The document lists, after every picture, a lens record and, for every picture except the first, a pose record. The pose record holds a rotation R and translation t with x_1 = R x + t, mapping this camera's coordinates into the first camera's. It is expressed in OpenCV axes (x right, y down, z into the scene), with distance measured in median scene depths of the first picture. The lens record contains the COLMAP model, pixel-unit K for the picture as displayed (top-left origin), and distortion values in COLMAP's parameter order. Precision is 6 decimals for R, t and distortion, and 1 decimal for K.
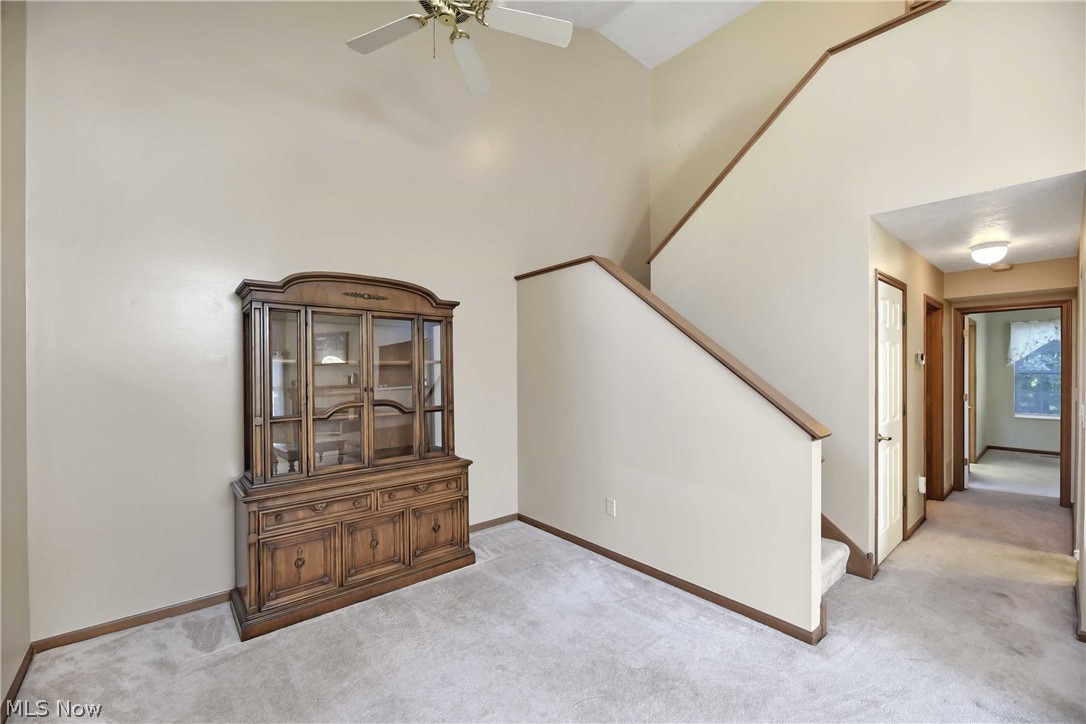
lens RADIAL K [[458.9, 0, 547.5], [0, 458.9, 368.2], [0, 0, 1]] dist [-0.004656, -0.000870]
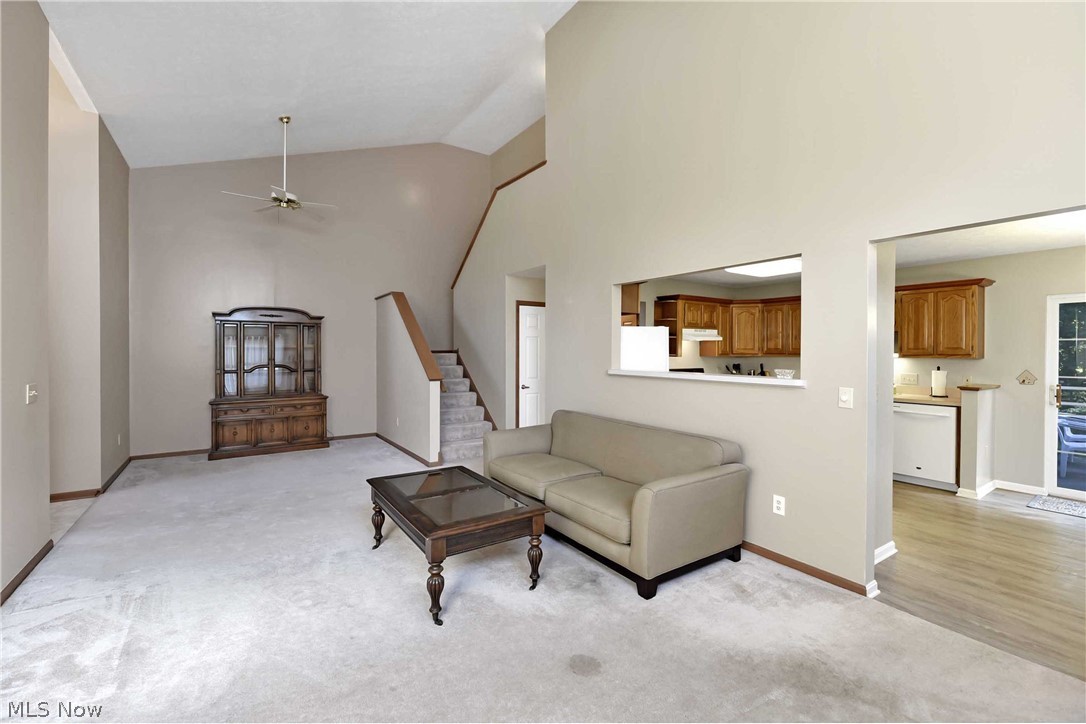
lens RADIAL K [[458.9, 0, 539.6], [0, 458.9, 354.3], [0, 0, 1]] dist [-0.004656, -0.000870]
pose [[0.994393, 0.007663, -0.105471, 1.029878], [-0.007288, 0.999966, 0.003941, 0.005814], [0.105498, -0.003150, 0.994415, -0.949540]]
